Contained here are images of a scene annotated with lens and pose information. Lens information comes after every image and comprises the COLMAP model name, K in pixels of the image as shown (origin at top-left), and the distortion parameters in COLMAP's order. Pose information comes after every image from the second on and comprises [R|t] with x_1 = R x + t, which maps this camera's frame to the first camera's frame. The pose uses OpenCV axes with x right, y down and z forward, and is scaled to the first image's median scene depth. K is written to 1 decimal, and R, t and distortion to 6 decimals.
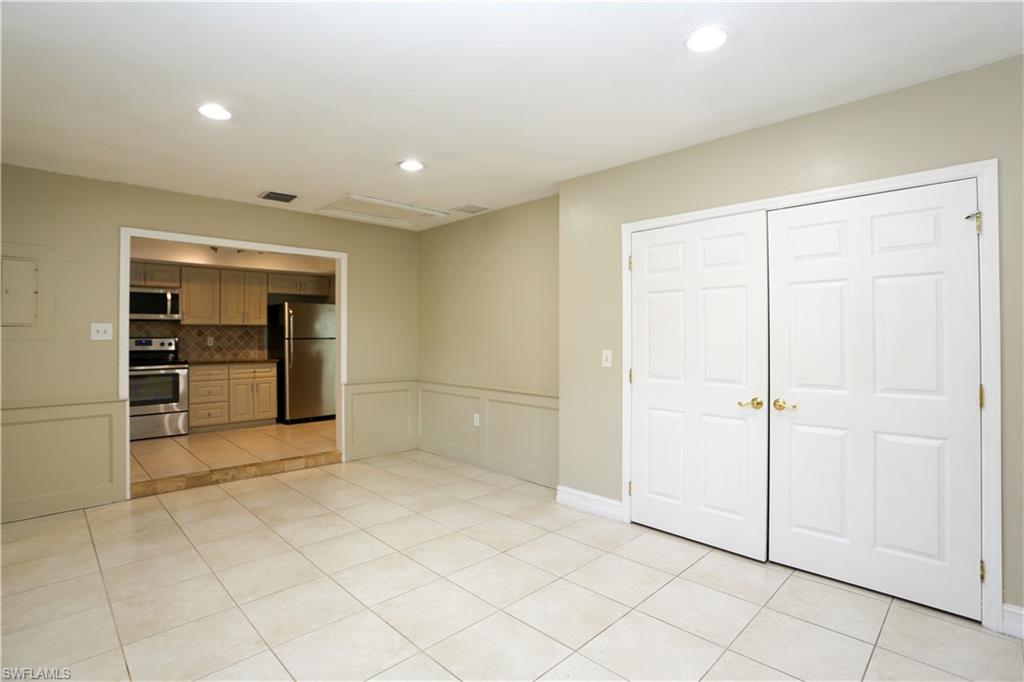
lens RADIAL K [[491.6, 0, 512.9], [0, 491.6, 331.5], [0, 0, 1]] dist [-0.073847, 0.032099]
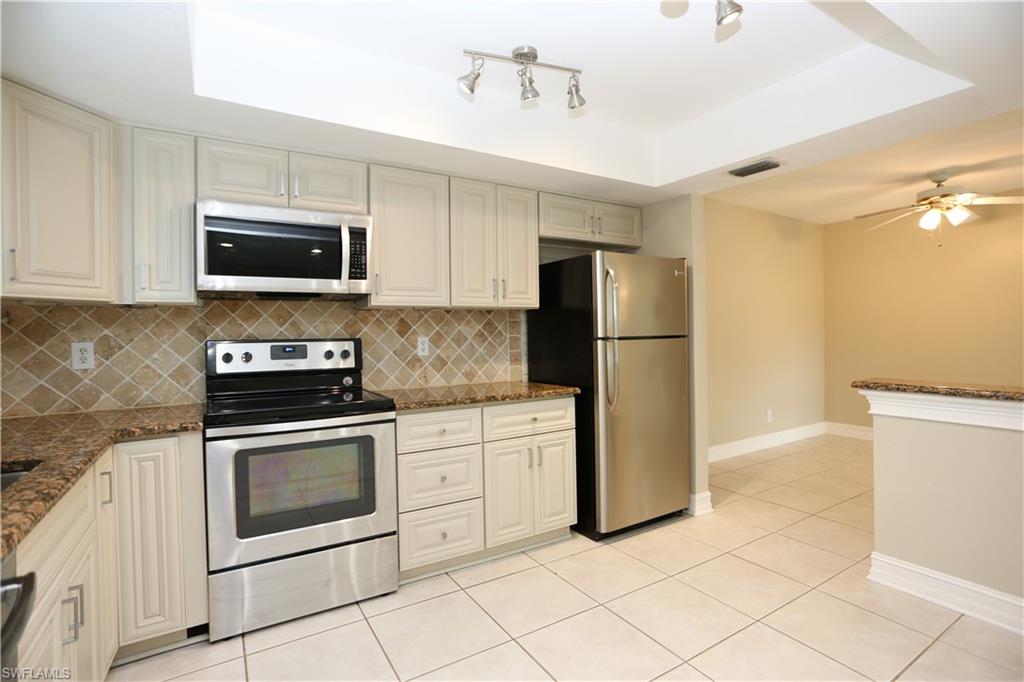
lens RADIAL K [[491.6, 0, 512.9], [0, 491.6, 331.5], [0, 0, 1]] dist [-0.073847, 0.032099]
pose [[0.972718, -0.012855, -0.231633, -0.451634], [0.014562, 0.999878, 0.005660, 0.005812], [0.231532, -0.008879, 0.972787, 0.586294]]
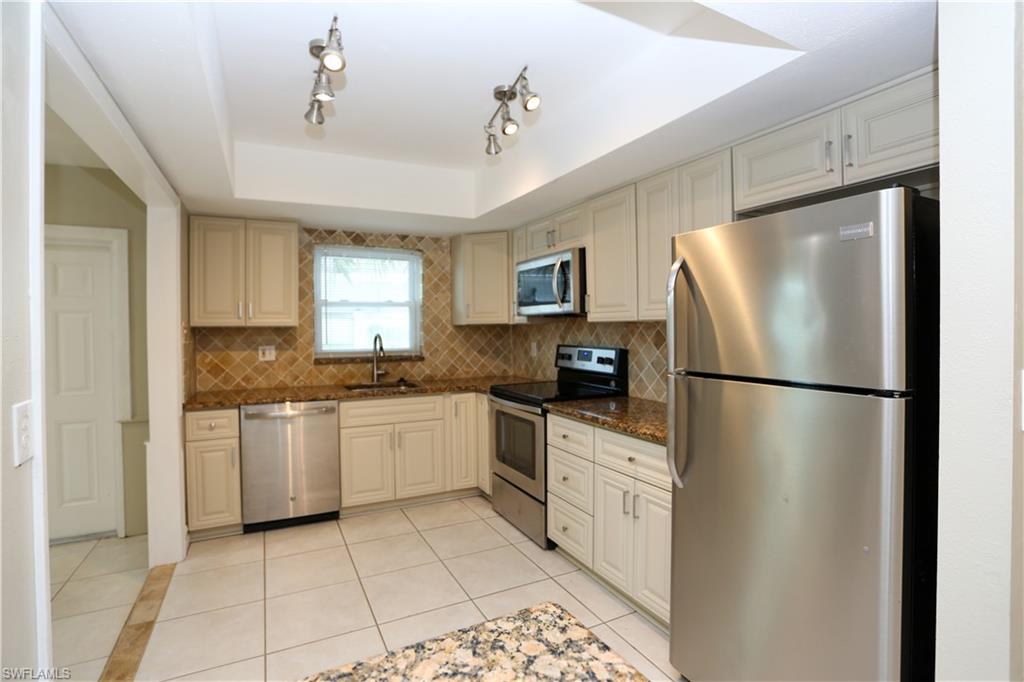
lens RADIAL K [[491.6, 0, 512.9], [0, 491.6, 331.5], [0, 0, 1]] dist [-0.073847, 0.032099]
pose [[-0.309844, 0.015753, -0.950657, -0.186632], [0.016477, 0.999802, 0.011196, -0.011641], [0.950645, -0.012195, -0.310042, 1.015877]]
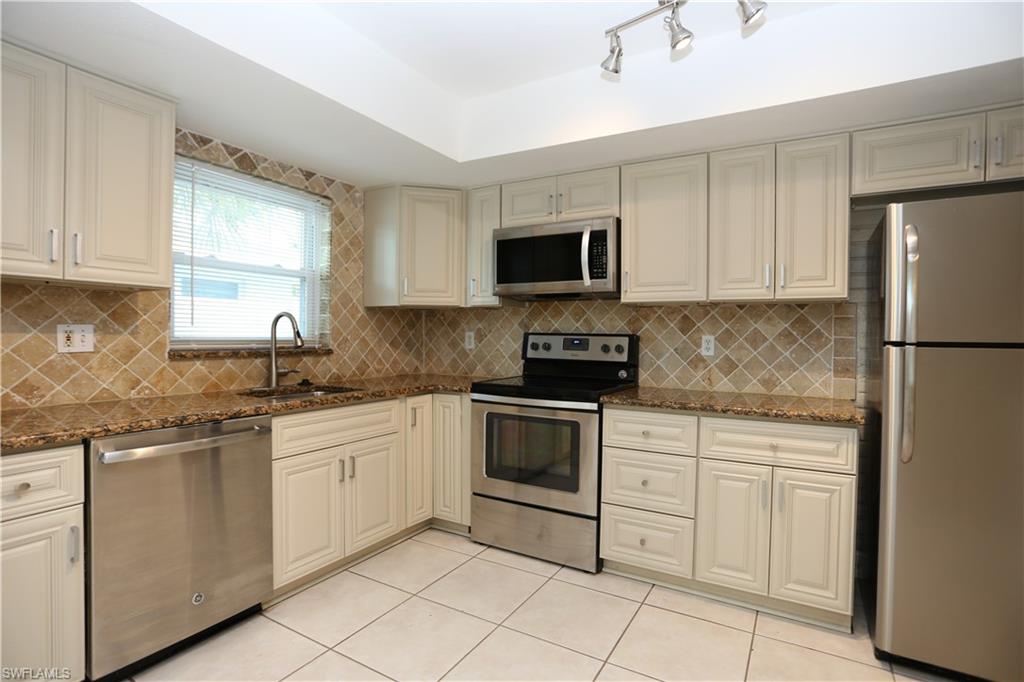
lens RADIAL K [[496.3, 0, 532.2], [0, 496.3, 342.2], [0, 0, 1]] dist [-0.067020, 0.033028]
pose [[0.268702, 0.022094, -0.962970, -0.273962], [-0.005137, 0.999756, 0.021505, 0.010086], [0.963210, -0.000831, 0.268750, 0.757278]]
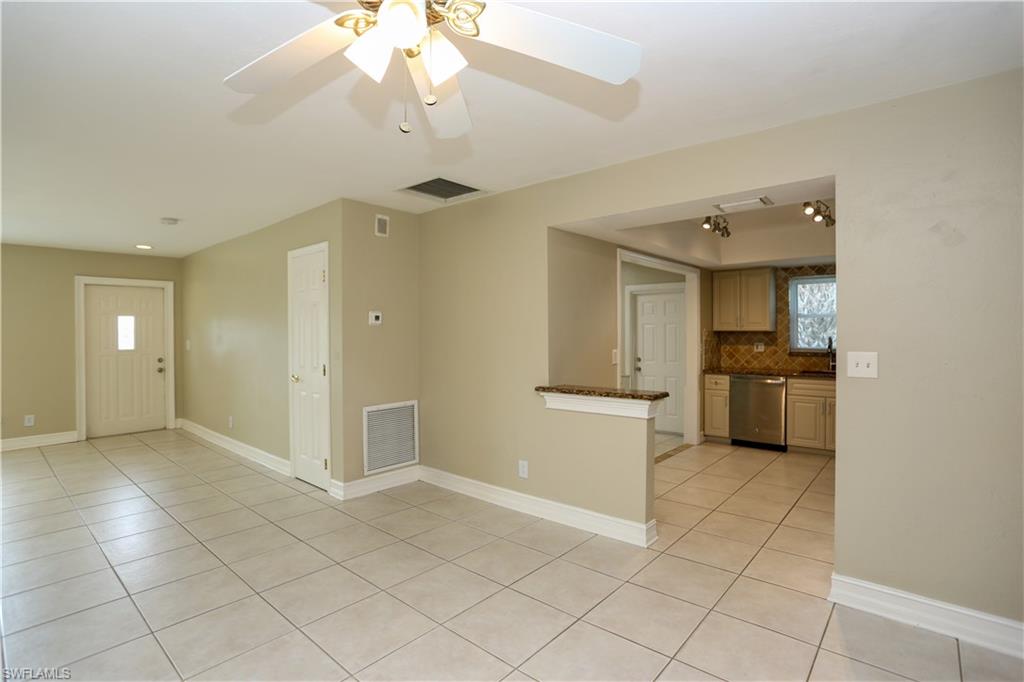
lens RADIAL K [[491.6, 0, 512.9], [0, 491.6, 331.5], [0, 0, 1]] dist [-0.073847, 0.032099]
pose [[-0.997877, 0.008485, -0.064566, -0.099533], [0.009080, 0.999919, -0.008930, -0.010867], [0.064485, -0.009498, -0.997873, 1.470275]]
